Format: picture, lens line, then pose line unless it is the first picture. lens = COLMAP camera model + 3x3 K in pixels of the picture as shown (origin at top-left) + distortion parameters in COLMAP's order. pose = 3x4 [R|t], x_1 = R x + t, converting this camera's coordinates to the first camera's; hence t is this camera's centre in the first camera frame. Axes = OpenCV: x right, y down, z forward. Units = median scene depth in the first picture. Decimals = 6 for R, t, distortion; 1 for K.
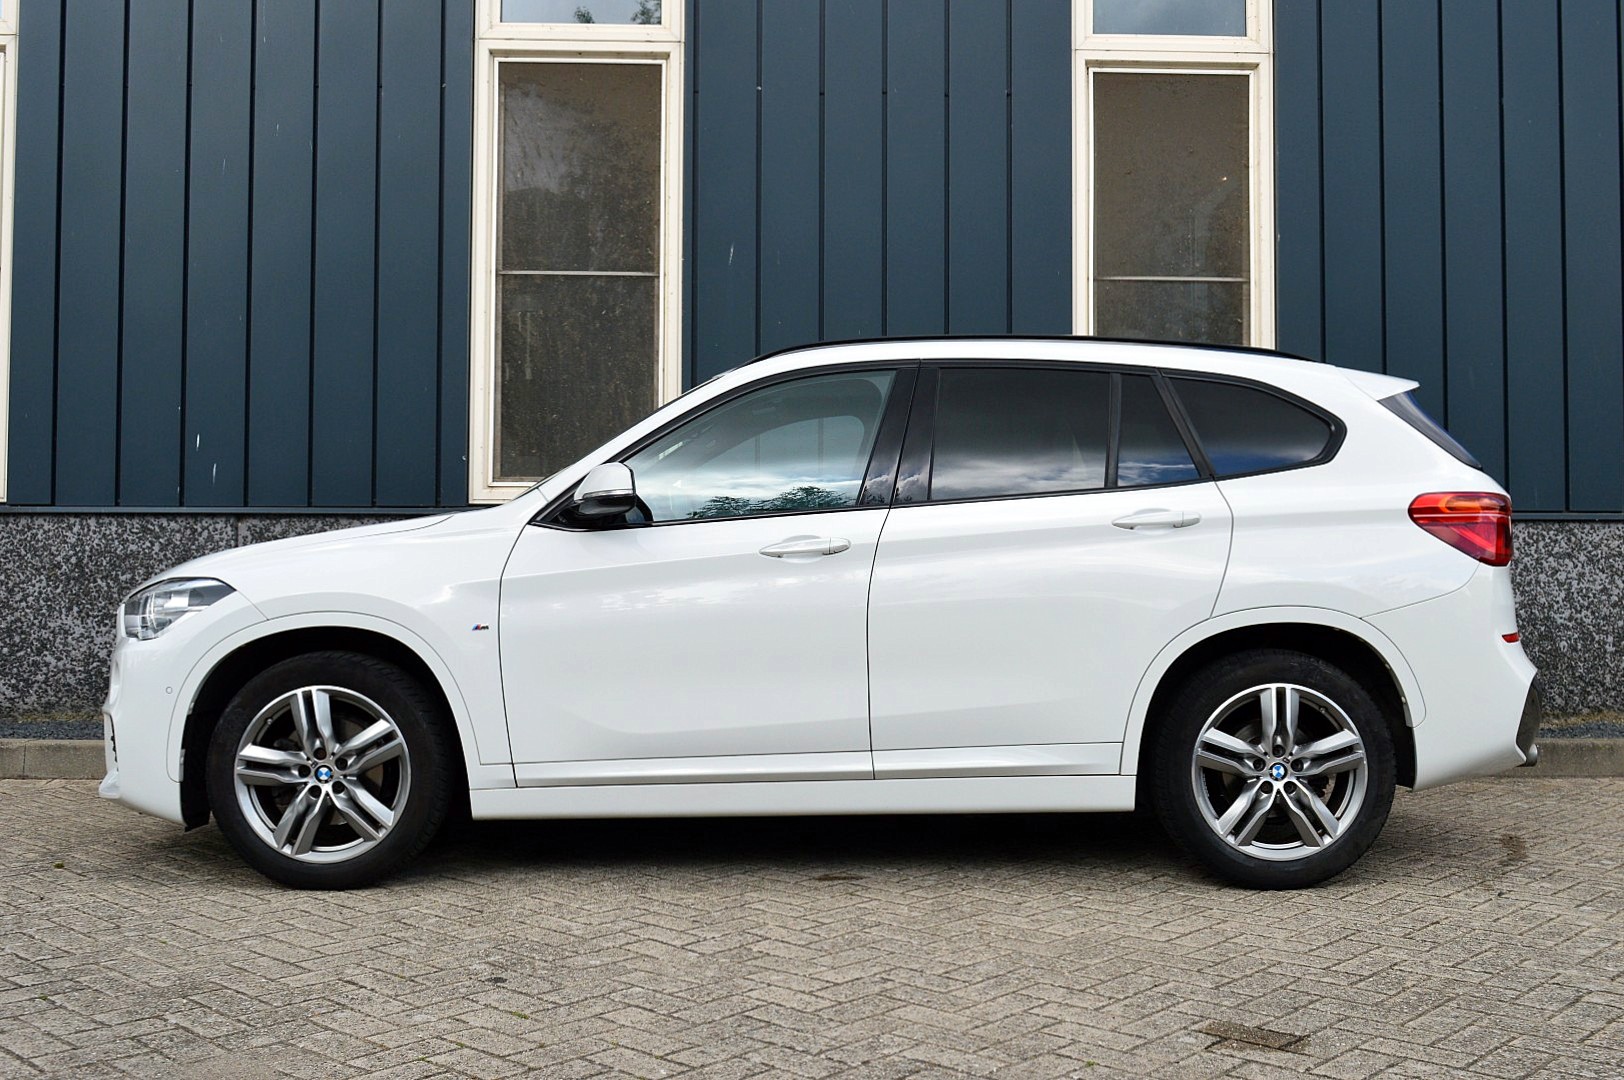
lens RADIAL K [[1712.0, 0, 812.0], [0, 1712.0, 540.0], [0, 0, 1]] dist [-0.014652, -0.053446]
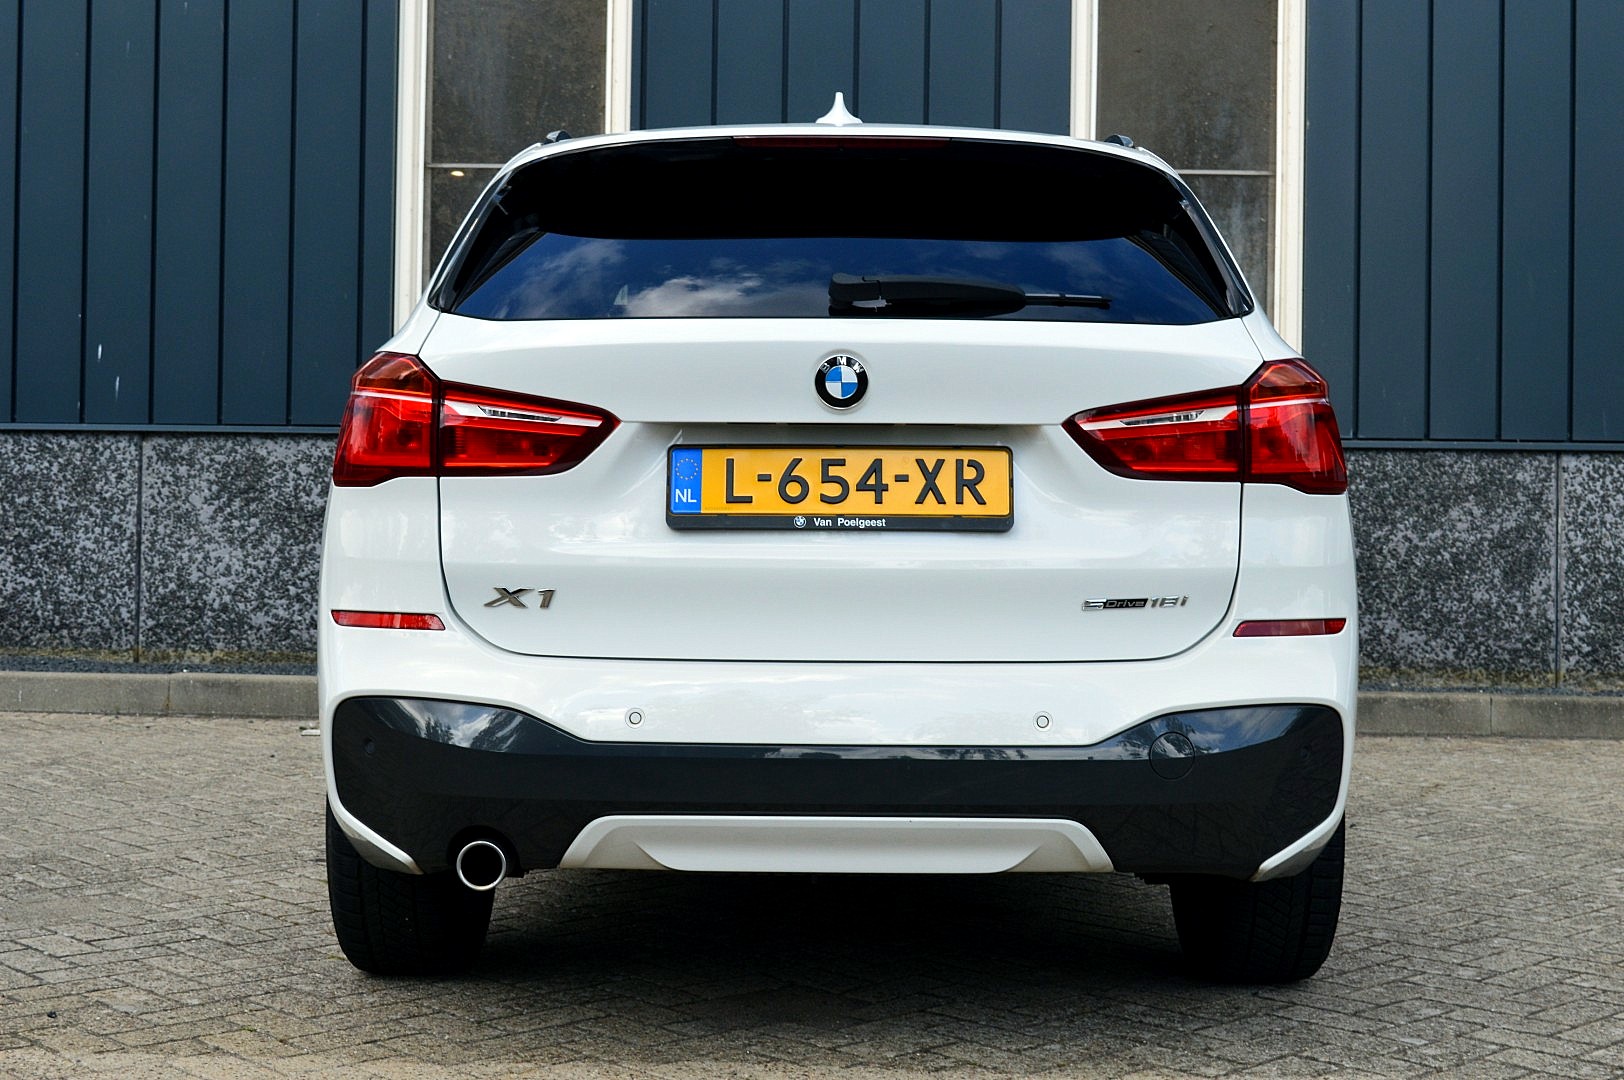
lens RADIAL K [[2314.8, 0, 812.0], [0, 2314.8, 540.0], [0, 0, 1]] dist [-0.054414, 0.084287]
pose [[0.997435, 0.011445, -0.070663, 0.106477], [-0.009470, 0.999557, 0.028224, 0.004188], [0.070955, -0.027483, 0.997101, -0.201319]]
